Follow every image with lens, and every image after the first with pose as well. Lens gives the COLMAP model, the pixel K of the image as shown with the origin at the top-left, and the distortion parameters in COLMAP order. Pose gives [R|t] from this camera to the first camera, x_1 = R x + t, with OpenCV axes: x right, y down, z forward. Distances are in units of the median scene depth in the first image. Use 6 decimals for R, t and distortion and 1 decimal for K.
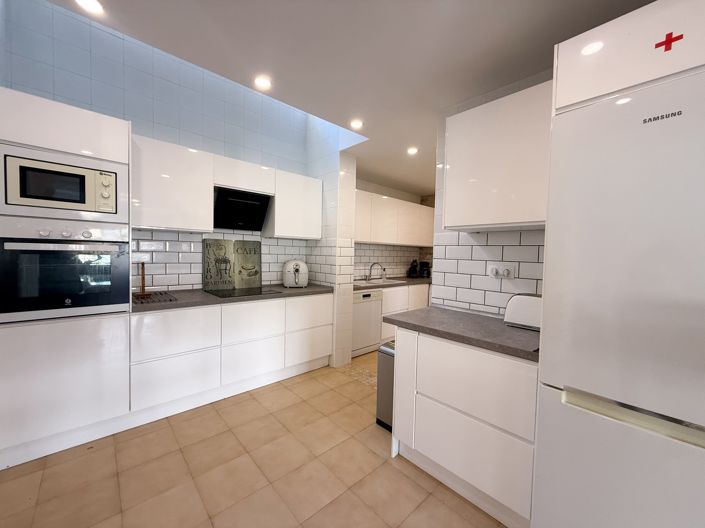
lens RADIAL K [[279.6, 0, 351.4], [0, 279.6, 264.8], [0, 0, 1]] dist [-0.000086, -0.000203]
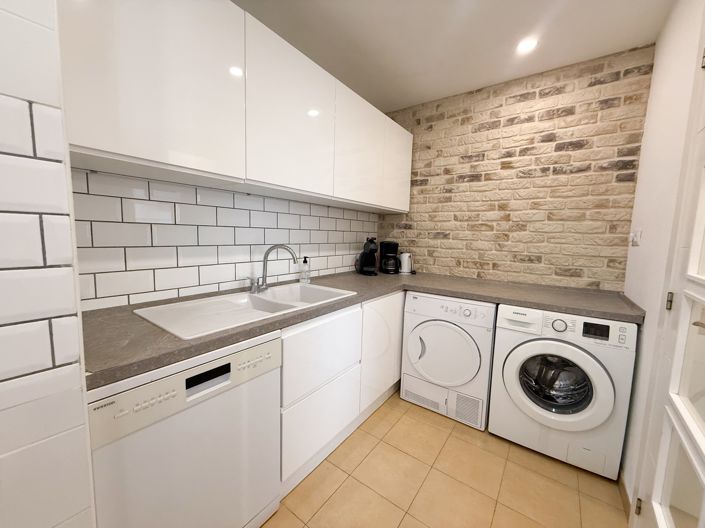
lens RADIAL K [[279.6, 0, 349.0], [0, 279.6, 265.9], [0, 0, 1]] dist [-0.000086, -0.000203]
pose [[0.982727, -0.018175, 0.184165, 0.101549], [0.004485, 0.997213, 0.074478, -0.005529], [-0.185005, -0.072366, 0.980070, 0.551334]]
